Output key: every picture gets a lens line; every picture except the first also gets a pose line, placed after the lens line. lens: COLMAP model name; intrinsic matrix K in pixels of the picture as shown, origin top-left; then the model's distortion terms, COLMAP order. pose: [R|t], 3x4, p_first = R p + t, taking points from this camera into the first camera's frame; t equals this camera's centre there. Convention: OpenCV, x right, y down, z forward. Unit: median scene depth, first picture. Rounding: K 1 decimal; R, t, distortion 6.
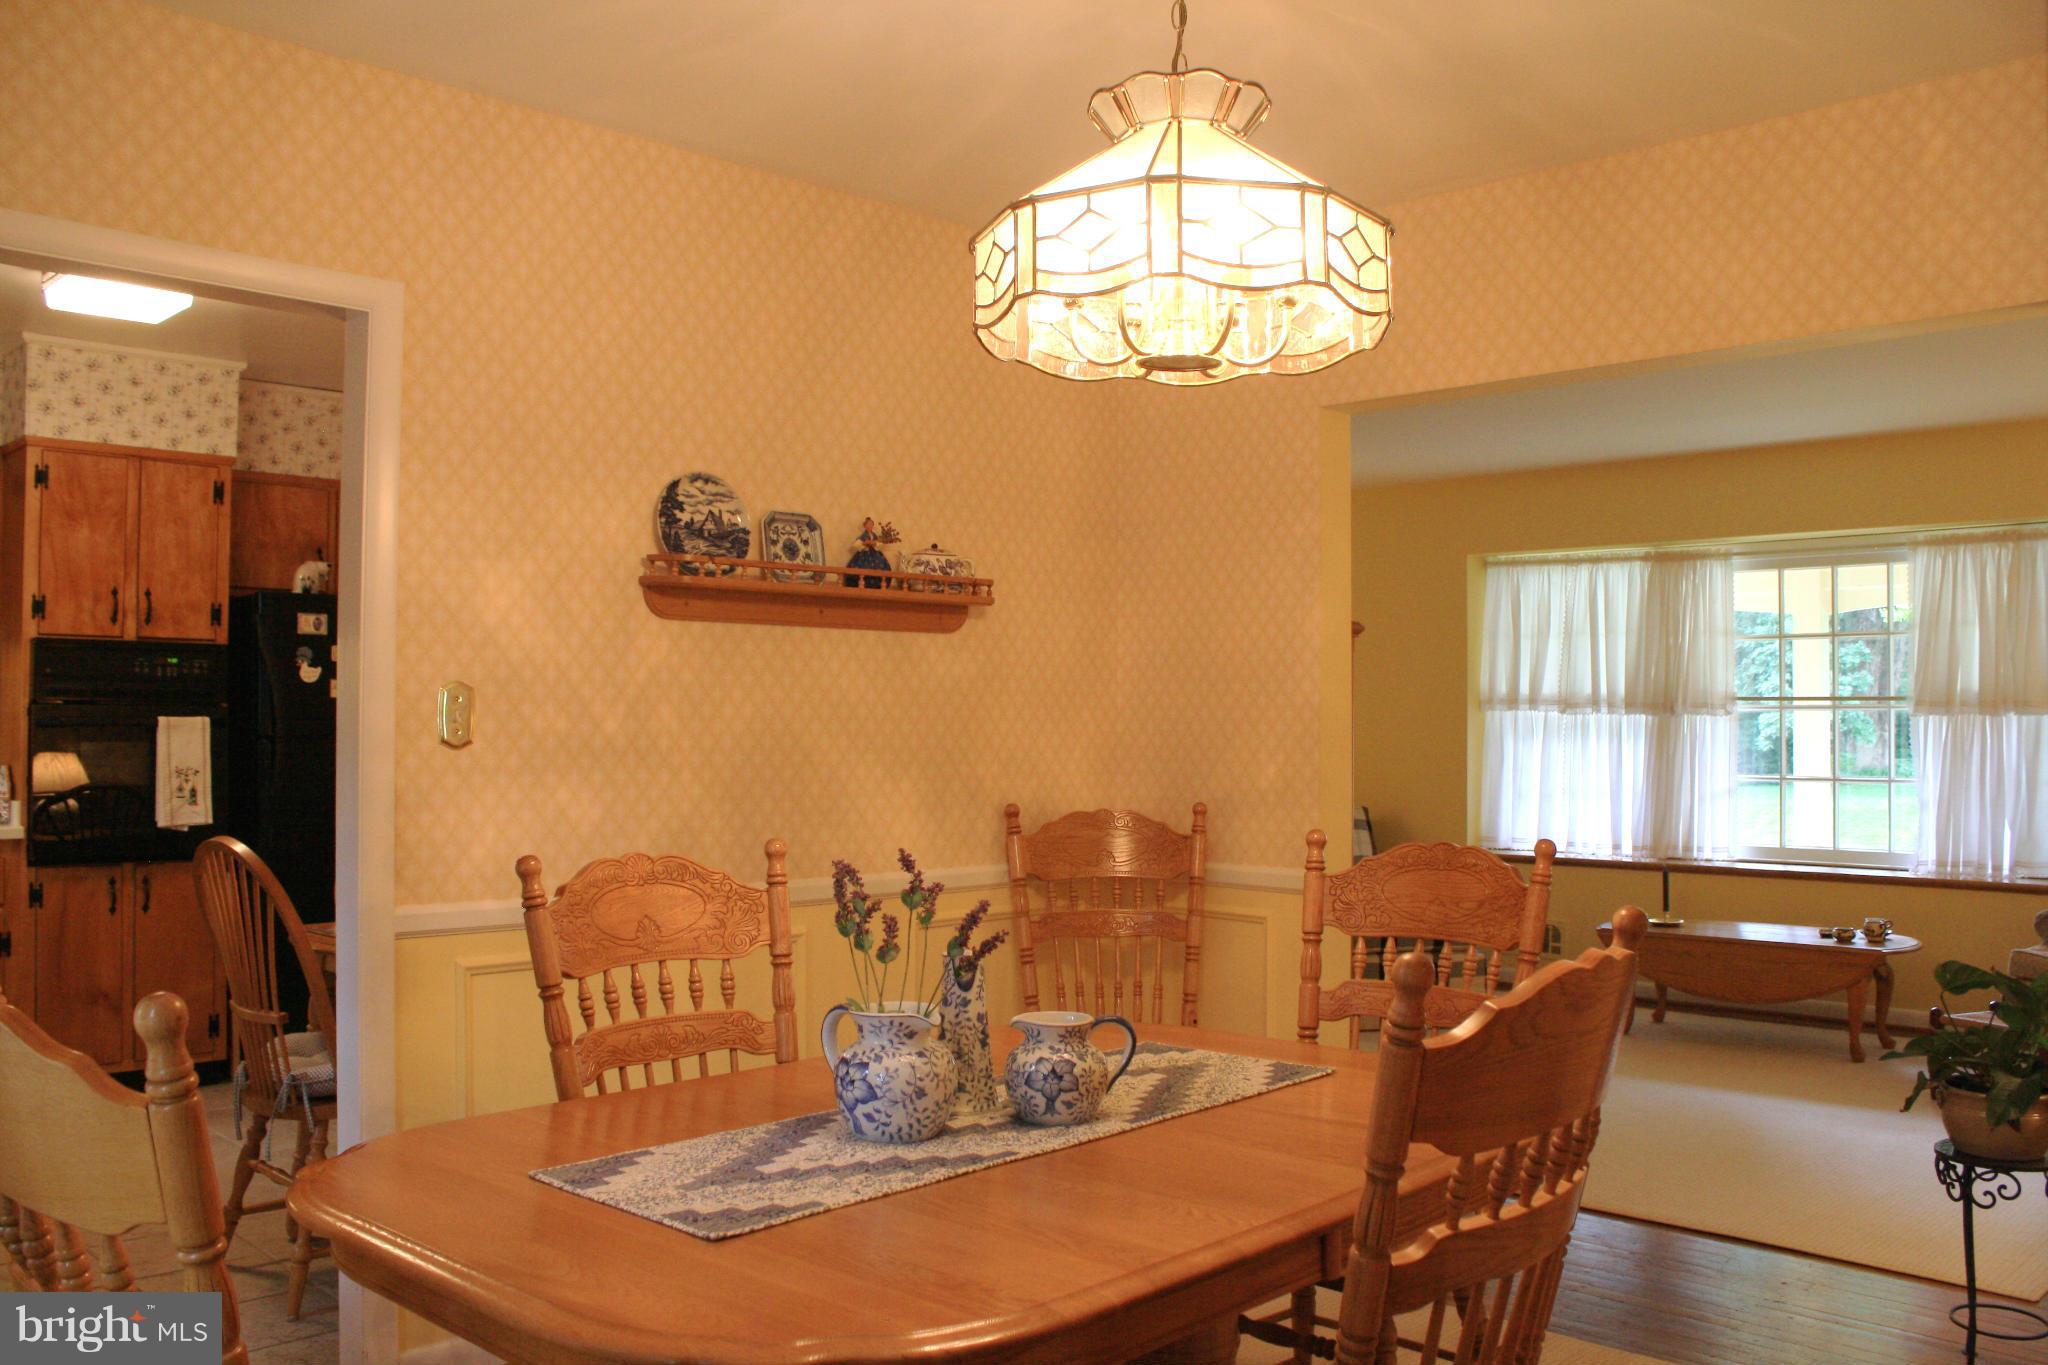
lens RADIAL K [[1714.9, 0, 1025.3], [0, 1714.9, 700.8], [0, 0, 1]] dist [-0.170869, 0.156165]
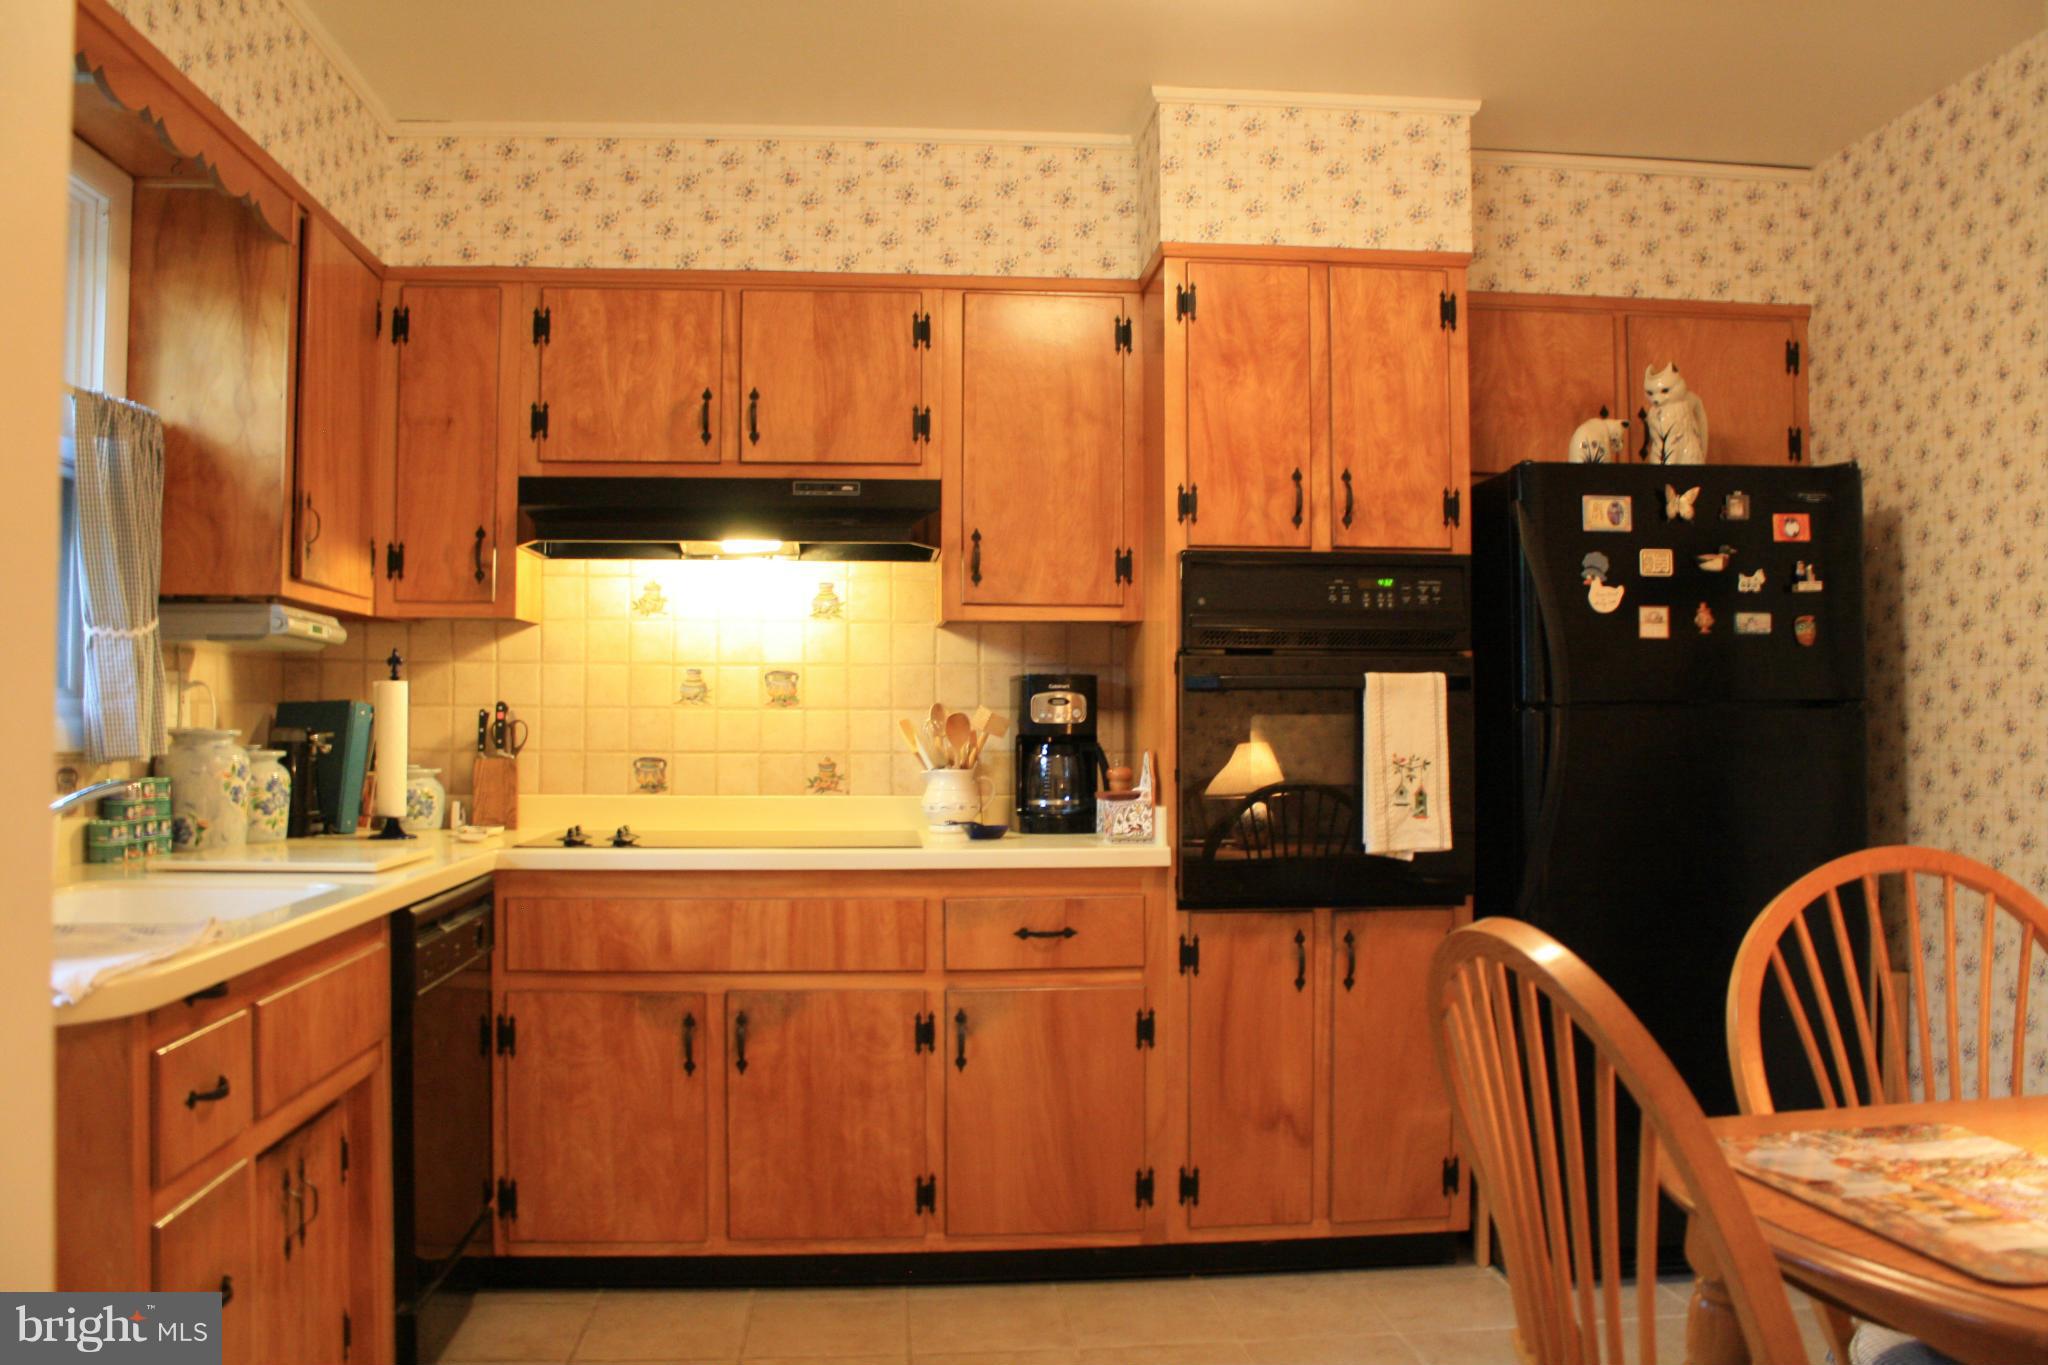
lens RADIAL K [[1714.9, 0, 1025.3], [0, 1714.9, 700.8], [0, 0, 1]] dist [-0.170869, 0.156165]
pose [[0.770523, -0.016436, -0.637200, -0.216050], [0.015170, 0.999857, -0.007446, 0.022504], [0.637232, -0.003929, 0.770662, 0.426870]]
